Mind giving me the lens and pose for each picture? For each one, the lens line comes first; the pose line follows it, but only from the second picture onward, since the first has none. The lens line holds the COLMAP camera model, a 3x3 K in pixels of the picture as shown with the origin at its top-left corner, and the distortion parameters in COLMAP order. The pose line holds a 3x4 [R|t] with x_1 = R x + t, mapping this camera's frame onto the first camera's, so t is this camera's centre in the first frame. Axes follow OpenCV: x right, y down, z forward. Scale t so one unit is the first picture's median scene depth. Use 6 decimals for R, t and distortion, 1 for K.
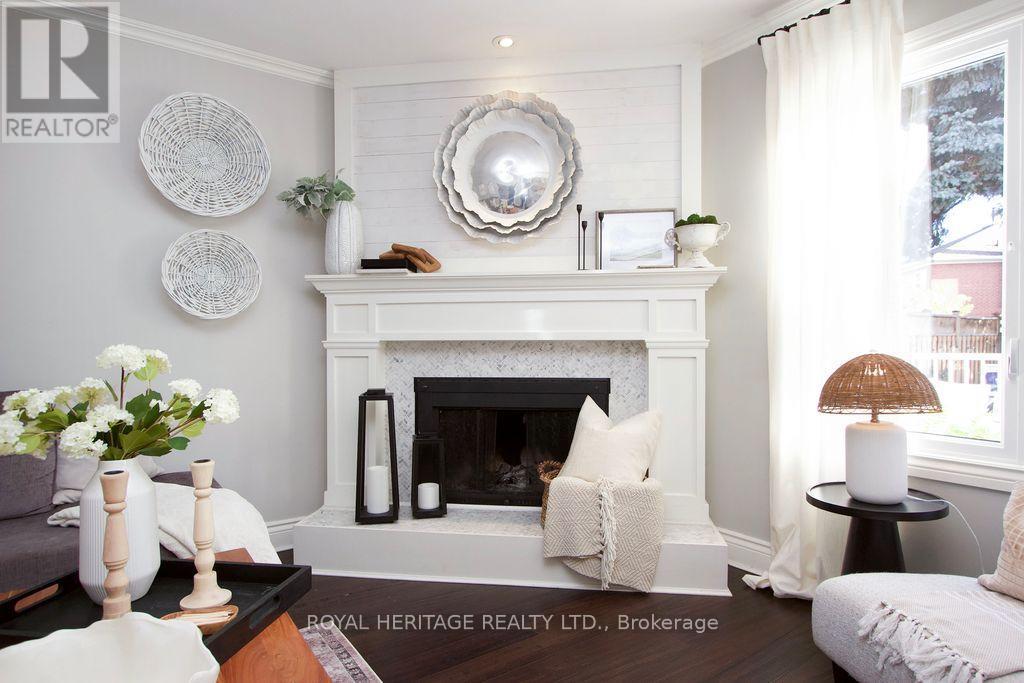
lens RADIAL K [[582.3, 0, 515.3], [0, 582.3, 347.8], [0, 0, 1]] dist [-0.012972, -0.002549]
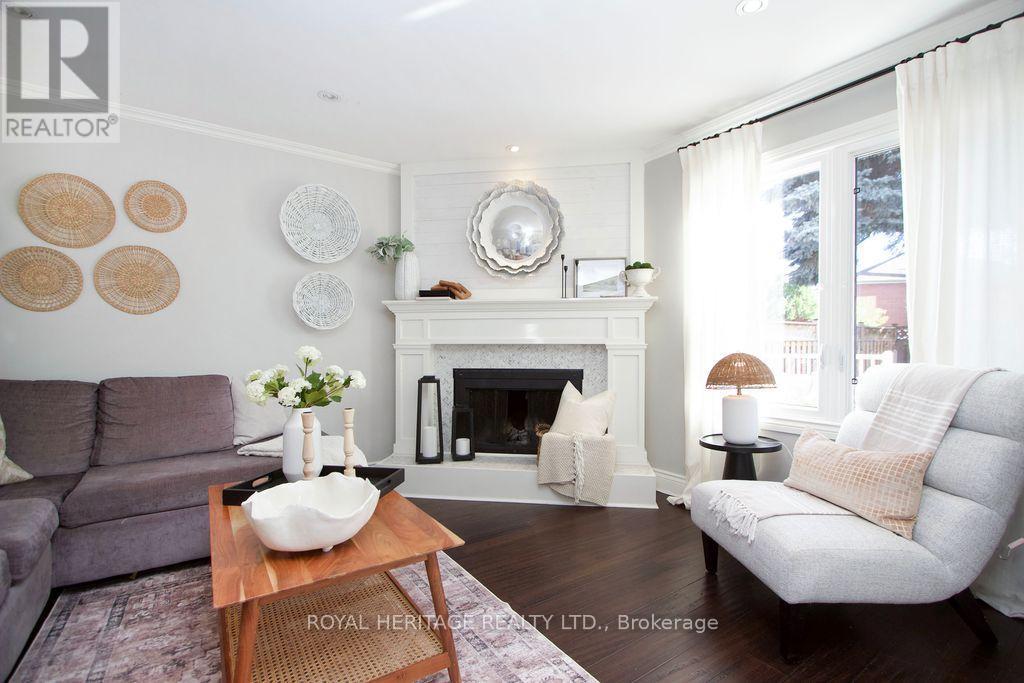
lens RADIAL K [[470.5, 0, 519.0], [0, 470.5, 343.6], [0, 0, 1]] dist [-0.016658, 0.001172]
pose [[0.999929, 0.002136, -0.011762, 0.011279], [-0.002288, 0.999913, -0.012965, 0.002209], [0.011734, 0.012991, 0.999847, -0.235724]]
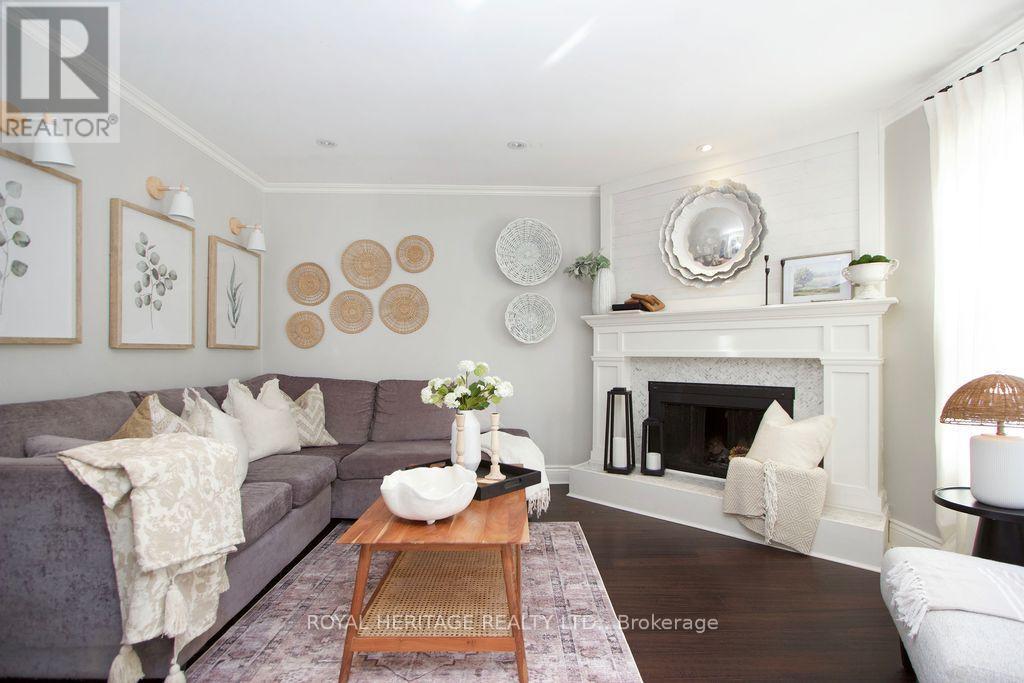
lens RADIAL K [[470.5, 0, 519.3], [0, 470.5, 343.2], [0, 0, 1]] dist [-0.016658, 0.001172]
pose [[0.827863, -0.005635, -0.560901, 0.253123], [-0.011476, 0.999570, -0.026980, -0.011288], [0.560812, 0.028773, 0.827443, -0.202145]]
